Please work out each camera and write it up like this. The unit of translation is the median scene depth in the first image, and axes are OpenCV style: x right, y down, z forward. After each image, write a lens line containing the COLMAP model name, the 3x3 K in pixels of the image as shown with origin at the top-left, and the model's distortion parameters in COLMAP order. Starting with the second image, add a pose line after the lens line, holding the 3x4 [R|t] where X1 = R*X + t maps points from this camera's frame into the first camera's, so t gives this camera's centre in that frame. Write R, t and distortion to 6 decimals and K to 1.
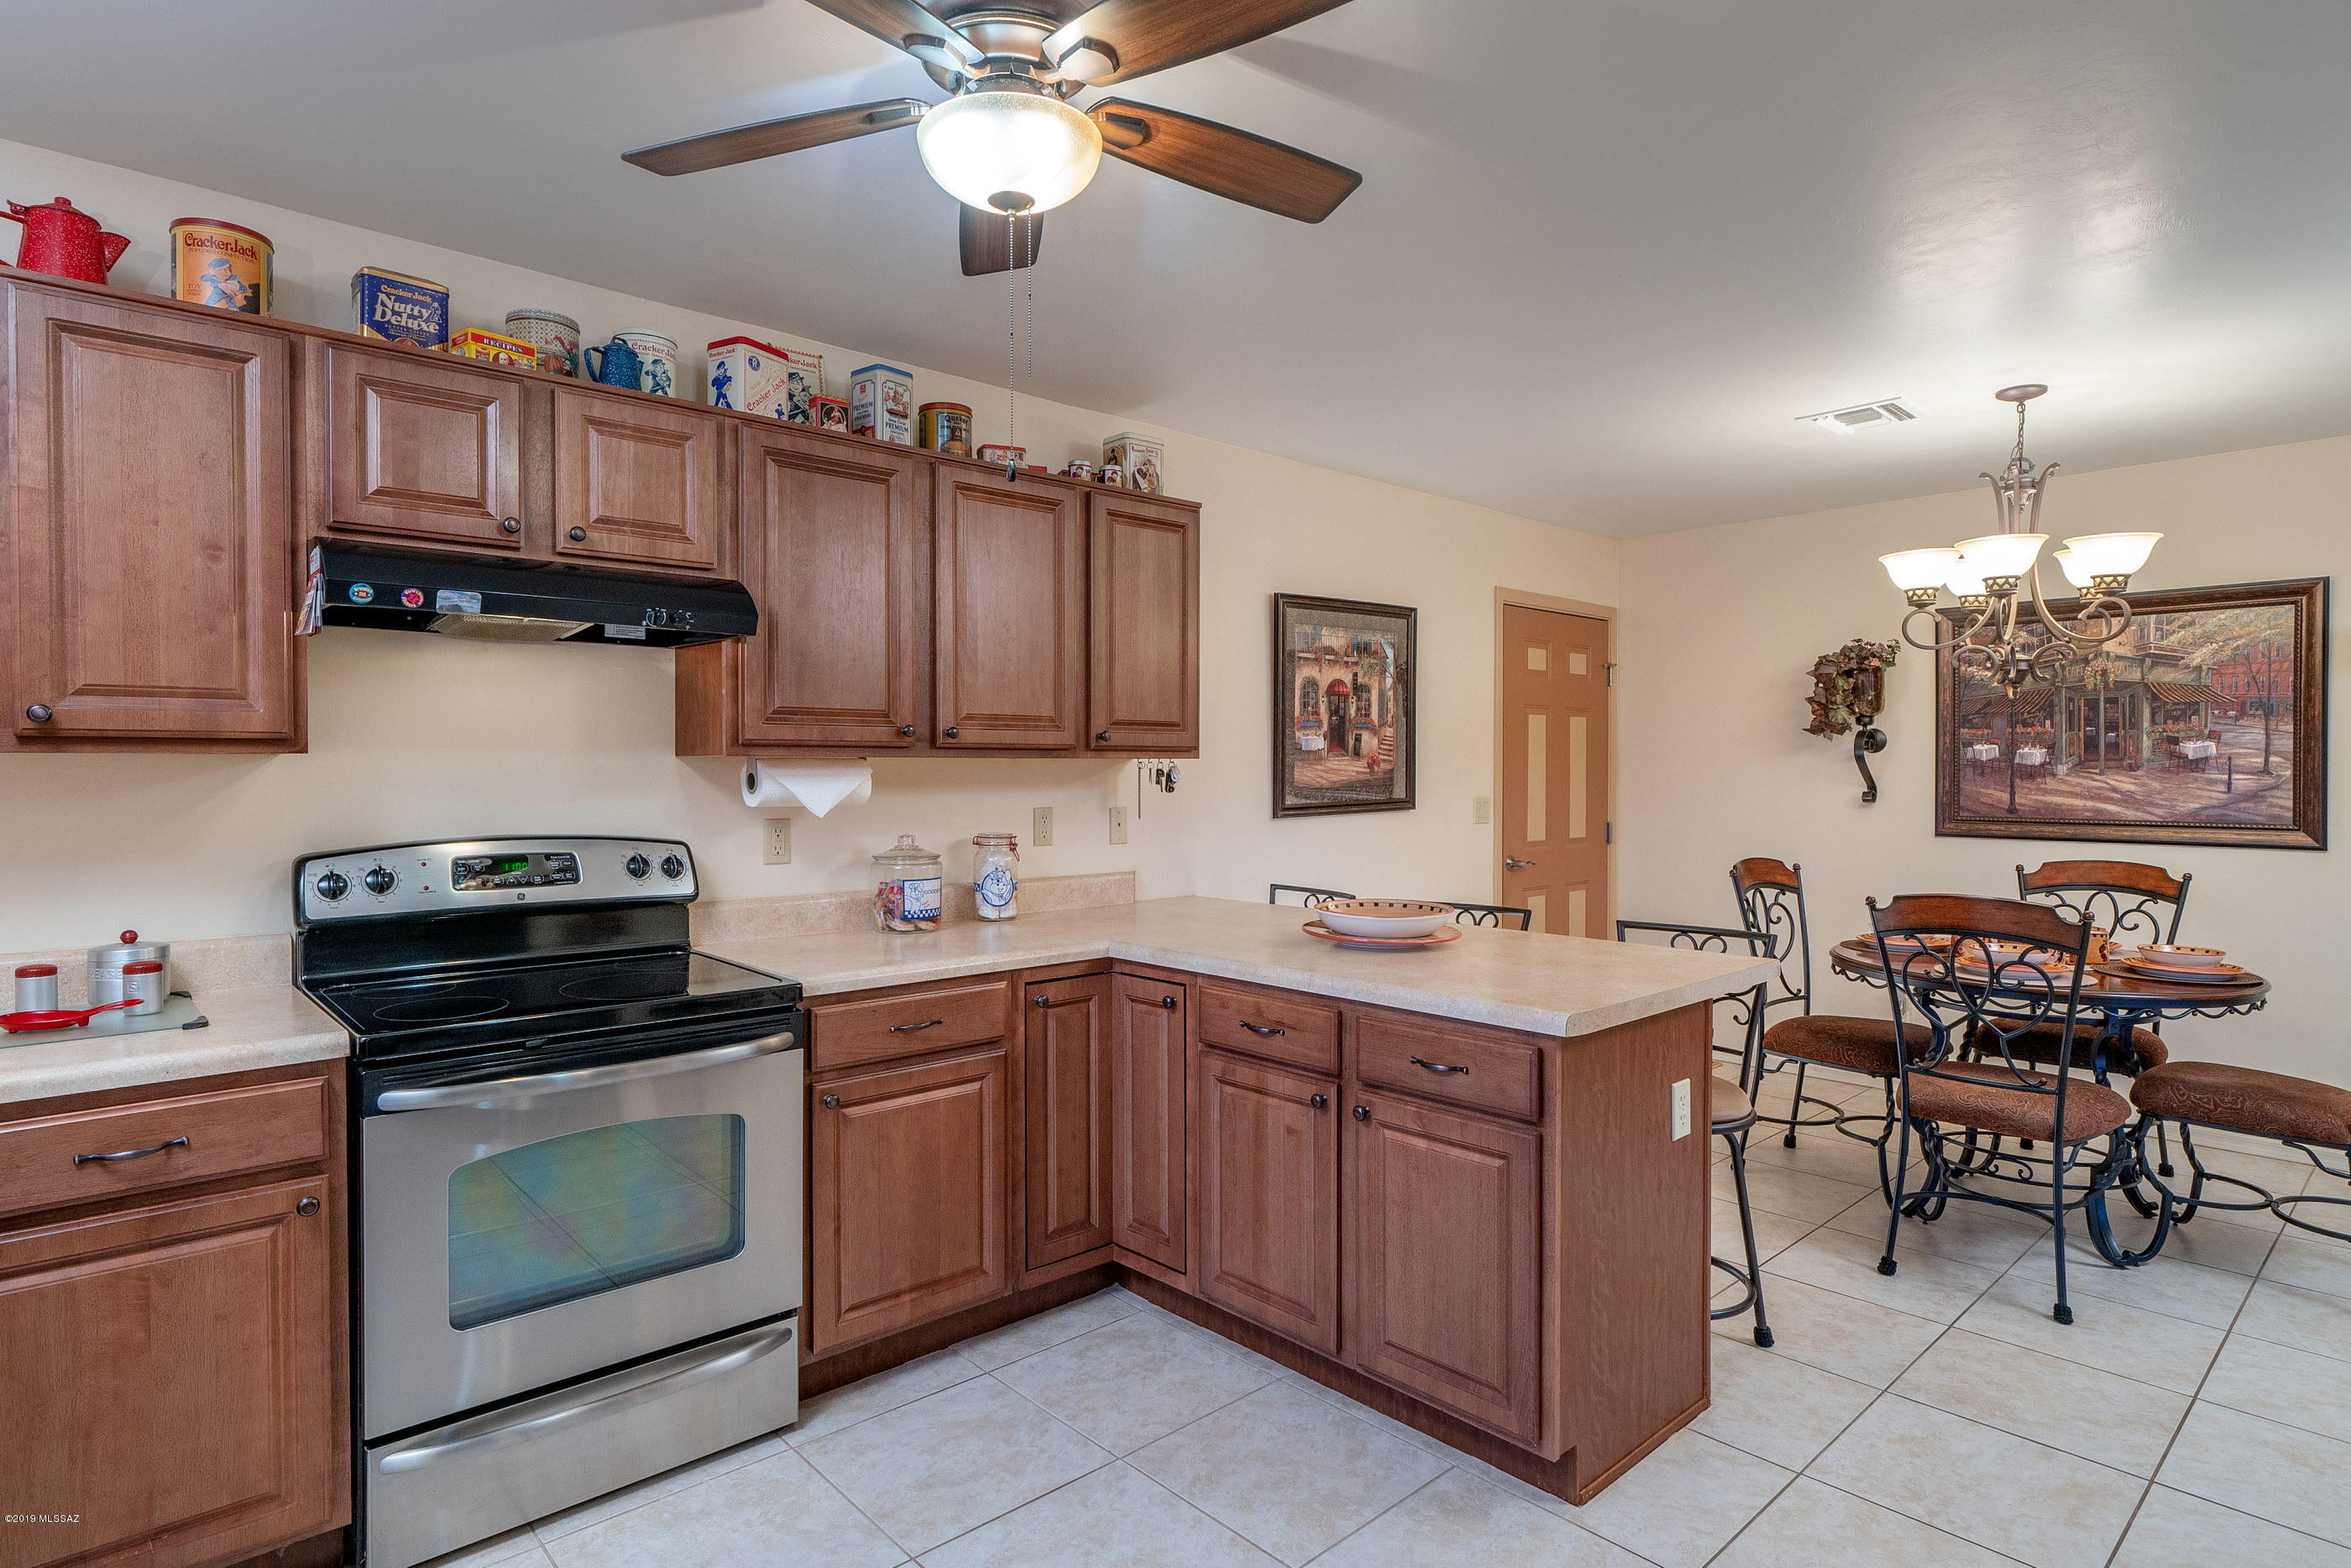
lens RADIAL K [[1248.2, 0, 1178.4], [0, 1248.2, 774.4], [0, 0, 1]] dist [0.000487, 0.000949]
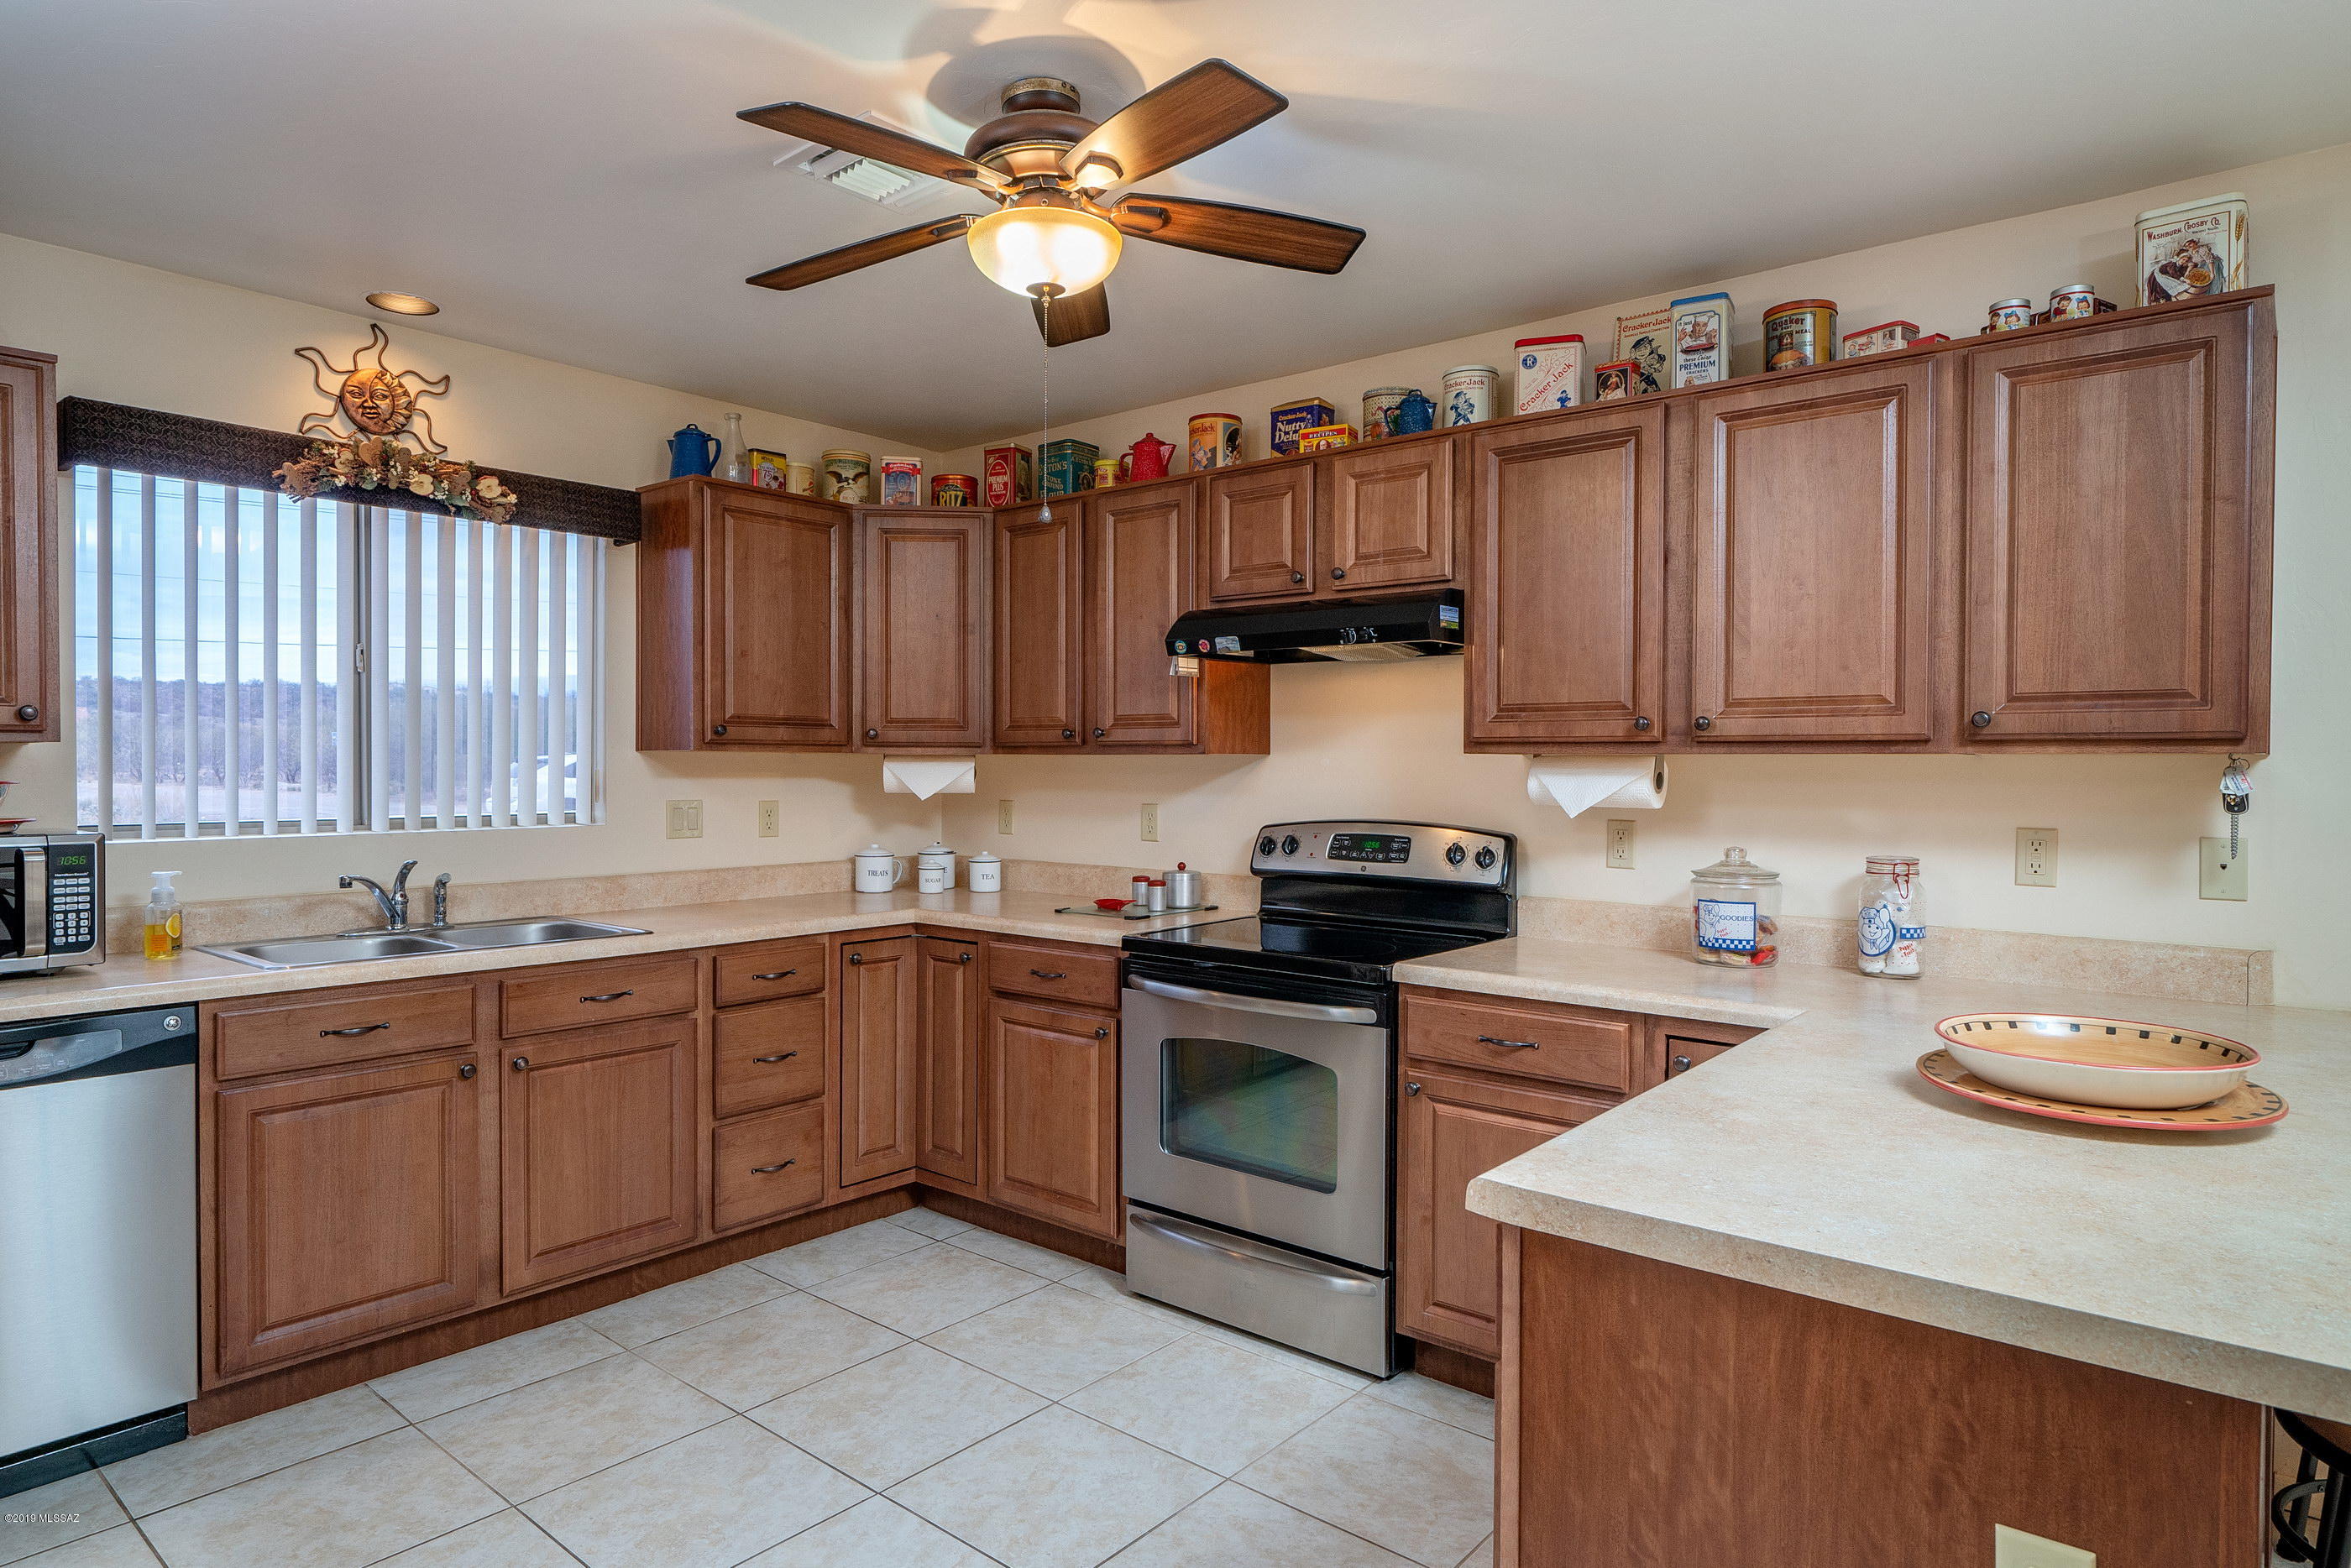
lens RADIAL K [[1309.1, 0, 1178.4], [0, 1309.1, 783.2], [0, 0, 1]] dist [-0.002459, -0.001016]
pose [[0.135433, 0.013005, -0.990701, 0.671522], [-0.014324, 0.999835, 0.011167, 0.001100], [0.990683, 0.012679, 0.135597, 0.585422]]
